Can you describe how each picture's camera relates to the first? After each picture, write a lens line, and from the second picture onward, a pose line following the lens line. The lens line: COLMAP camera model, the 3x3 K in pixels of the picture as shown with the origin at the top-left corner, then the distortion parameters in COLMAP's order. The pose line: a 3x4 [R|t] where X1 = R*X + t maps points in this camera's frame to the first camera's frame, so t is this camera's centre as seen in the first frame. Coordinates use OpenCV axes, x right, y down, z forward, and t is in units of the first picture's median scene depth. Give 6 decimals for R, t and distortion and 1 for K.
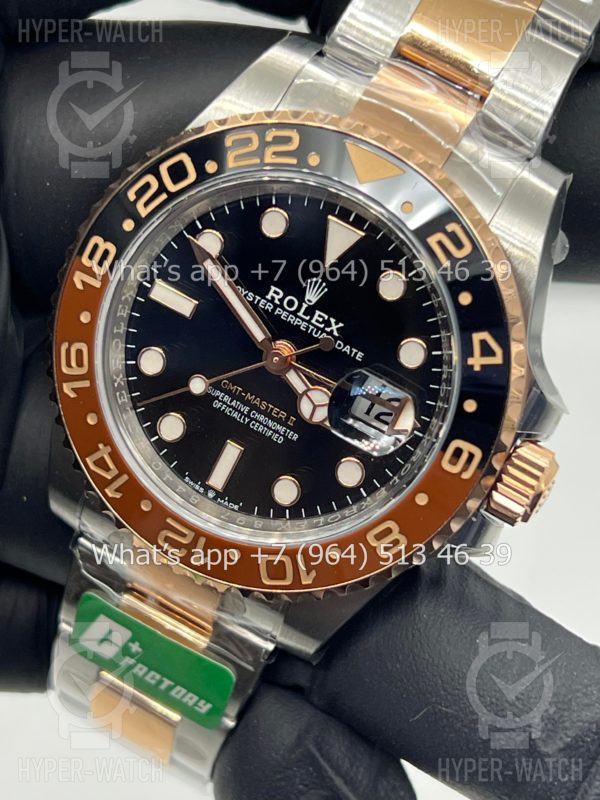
lens RADIAL K [[1864.9, 0, 296.4], [0, 1864.9, 394.0], [0, 0, 1]] dist [0.234754, 0.000000]
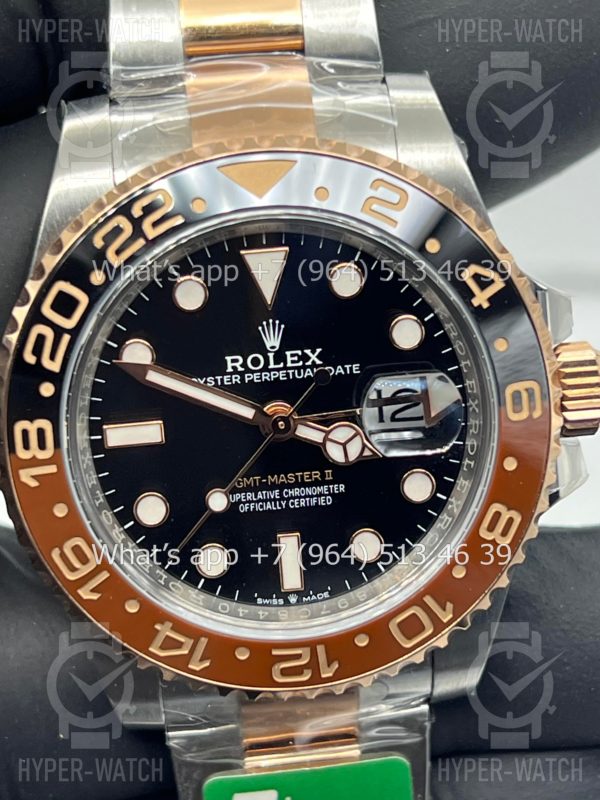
lens RADIAL K [[1864.9, 0, 302.4], [0, 1864.9, 387.7], [0, 0, 1]] dist [0.234754, 0.000000]
pose [[0.805520, -0.547539, 0.226580, -0.187542], [0.548246, 0.833735, 0.065667, -0.083291], [-0.224862, 0.071326, 0.971777, 0.156643]]
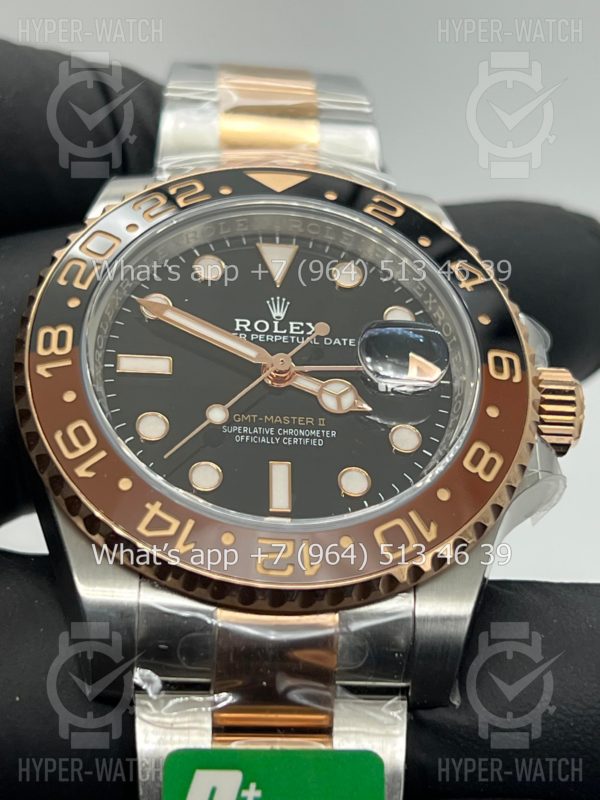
lens RADIAL K [[2043.5, 0, 309.0], [0, 2043.5, 348.1], [0, 0, 1]] dist [0.257845, 0.000000]
pose [[0.822568, -0.193775, 0.534634, -0.541654], [0.496602, 0.702844, -0.509311, 0.501240], [-0.277073, 0.684443, 0.674365, 0.297843]]
